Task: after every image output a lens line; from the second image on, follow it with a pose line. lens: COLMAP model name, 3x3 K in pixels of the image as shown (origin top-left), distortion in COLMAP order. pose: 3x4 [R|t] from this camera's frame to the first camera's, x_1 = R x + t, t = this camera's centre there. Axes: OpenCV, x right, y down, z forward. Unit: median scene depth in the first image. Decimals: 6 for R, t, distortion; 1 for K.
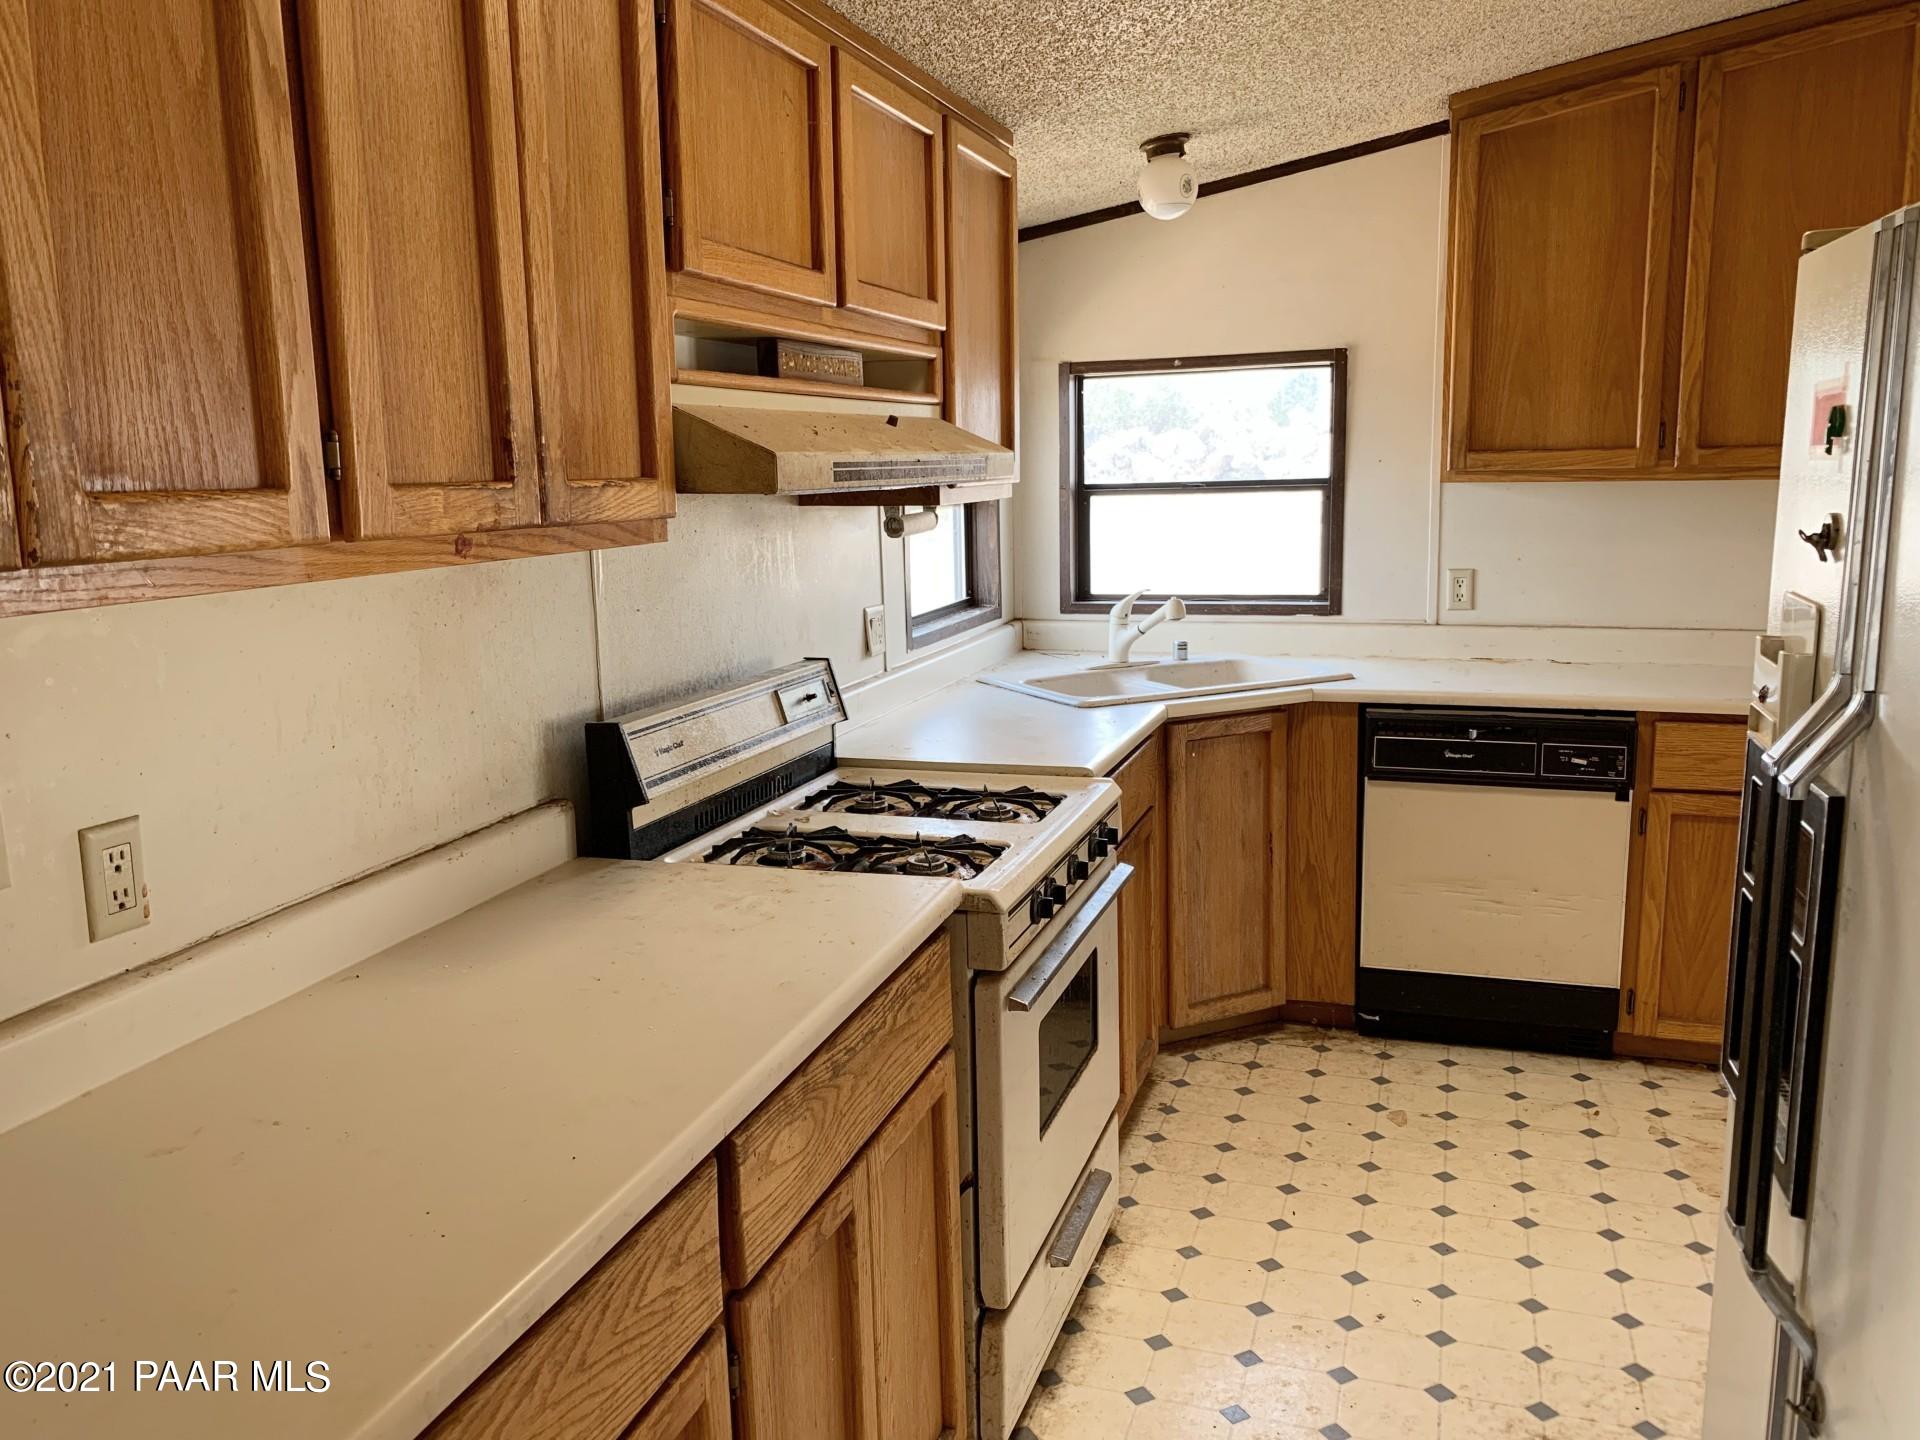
lens RADIAL K [[1487.4, 0, 956.3], [0, 1487.4, 732.4], [0, 0, 1]] dist [-0.000105, -0.011879]
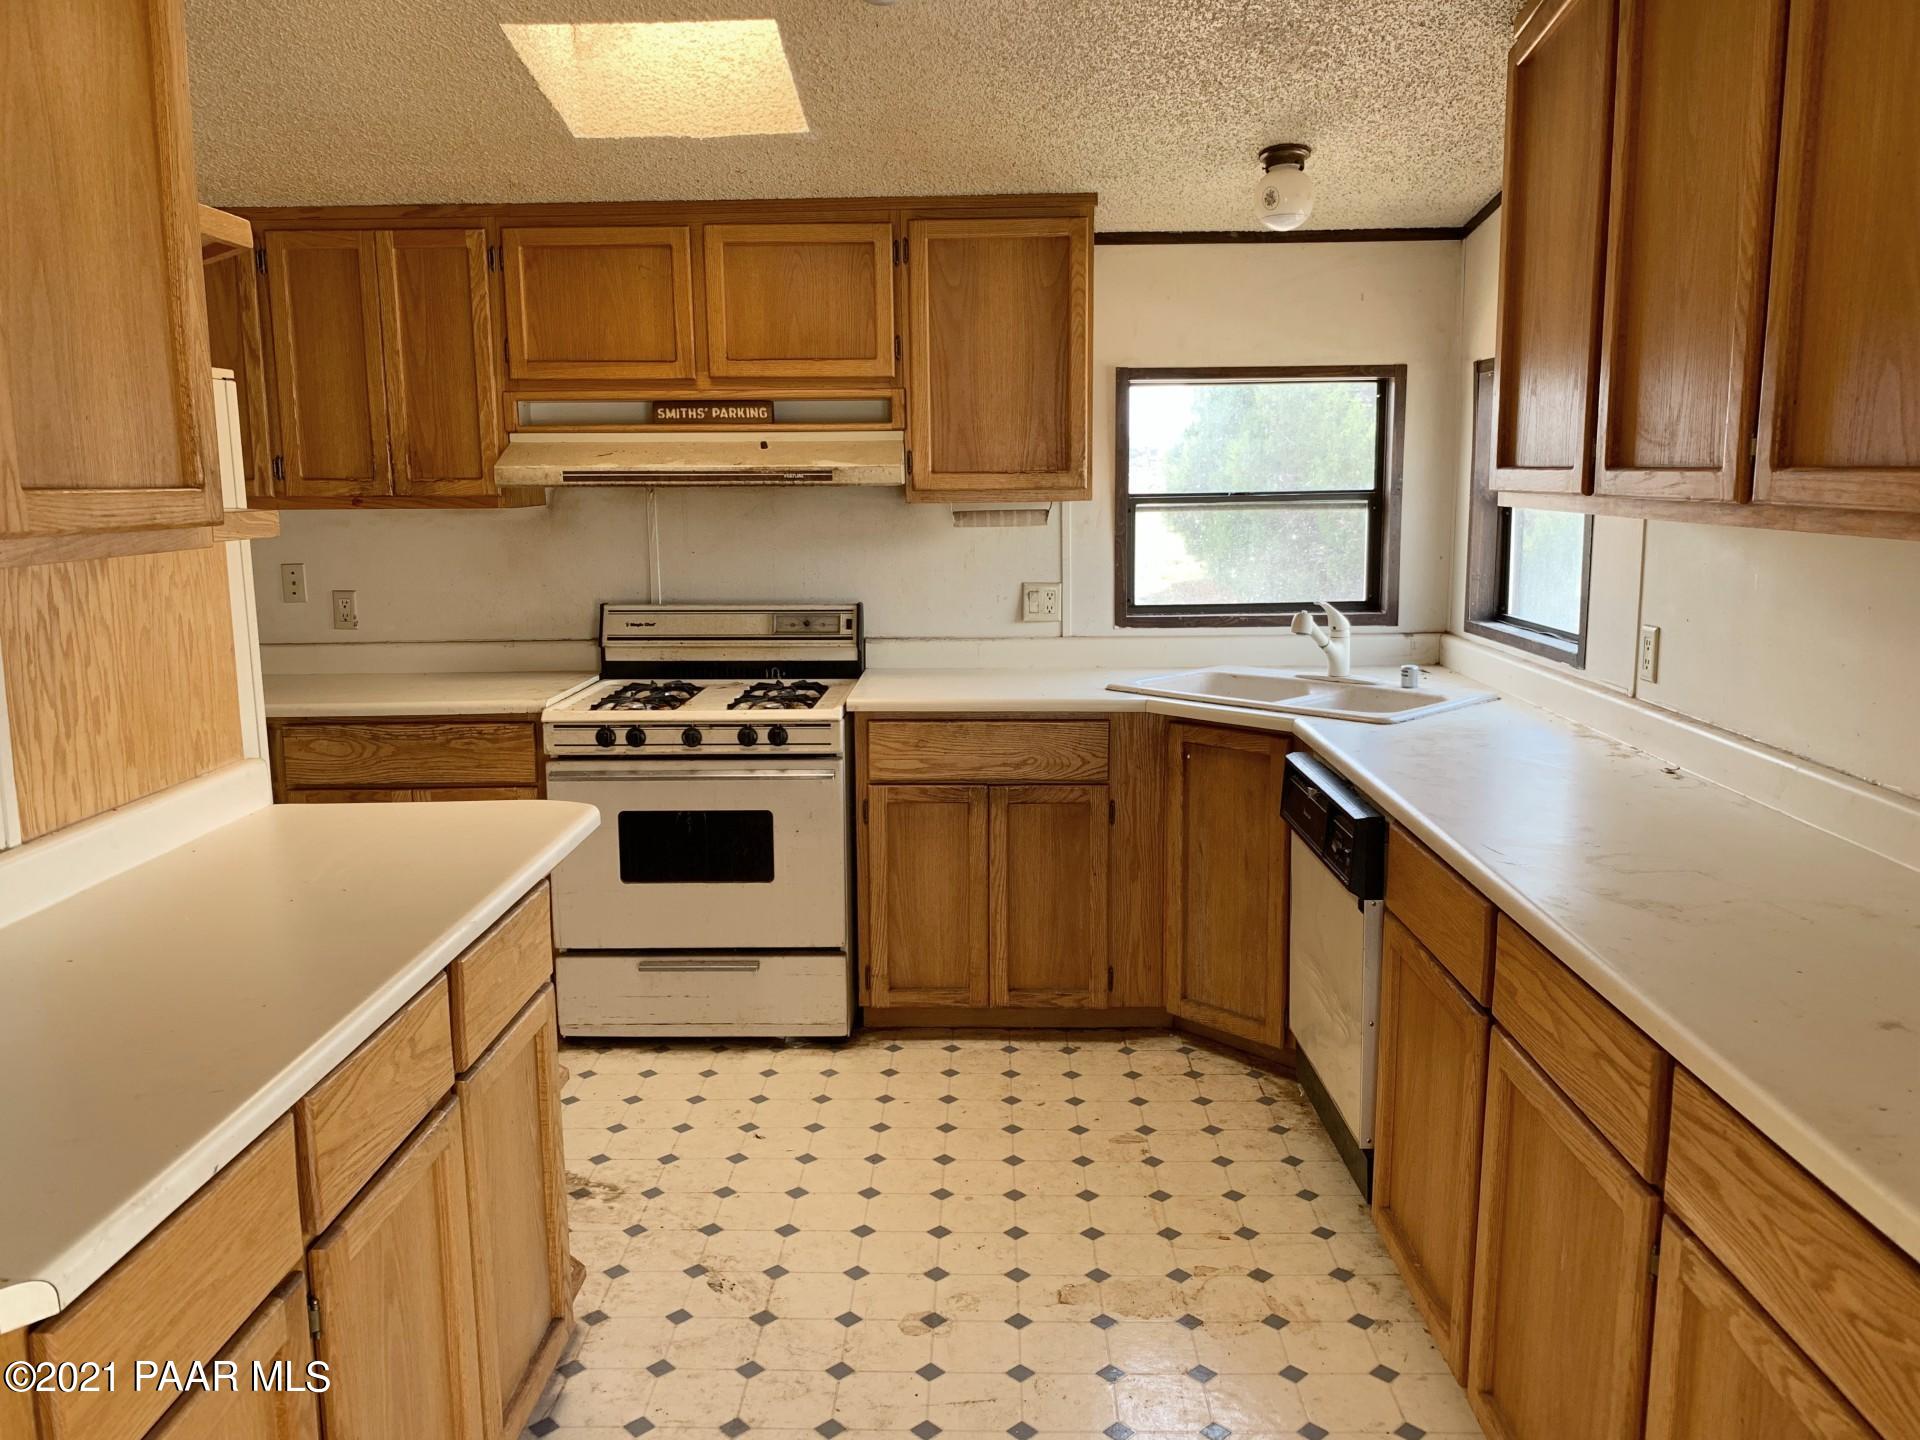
lens RADIAL K [[1487.4, 0, 958.8], [0, 1487.4, 708.9], [0, 0, 1]] dist [-0.000105, -0.011879]
pose [[0.298991, 0.175457, -0.937987, 1.141830], [-0.175145, 0.976343, 0.126802, -0.128674], [0.938045, 0.126371, 0.322648, 0.531747]]
